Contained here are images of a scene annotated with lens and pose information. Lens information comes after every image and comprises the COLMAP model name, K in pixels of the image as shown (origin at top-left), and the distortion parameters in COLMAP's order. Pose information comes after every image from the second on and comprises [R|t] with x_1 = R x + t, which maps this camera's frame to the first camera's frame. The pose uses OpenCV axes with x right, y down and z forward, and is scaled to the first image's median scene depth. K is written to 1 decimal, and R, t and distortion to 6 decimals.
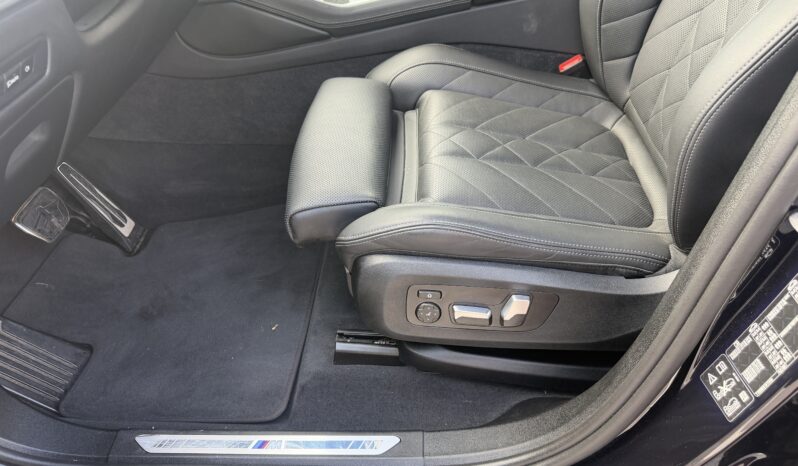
lens RADIAL K [[567.9, 0, 399.0], [0, 567.9, 233.0], [0, 0, 1]] dist [0.001357, -0.020054]
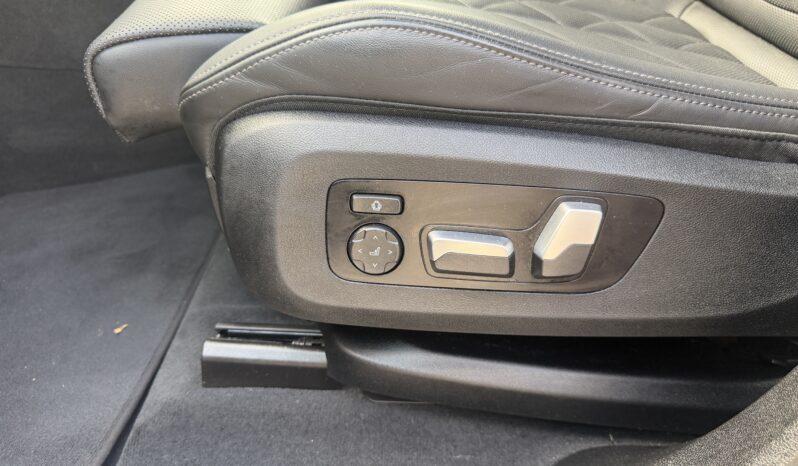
lens RADIAL K [[585.7, 0, 409.7], [0, 585.7, 232.6], [0, 0, 1]] dist [-0.002215, -0.094381]
pose [[0.999143, 0.005143, 0.041066, 0.053520], [-0.000644, 0.994059, -0.108844, 0.158278], [-0.041382, 0.108724, 0.993210, 0.476697]]
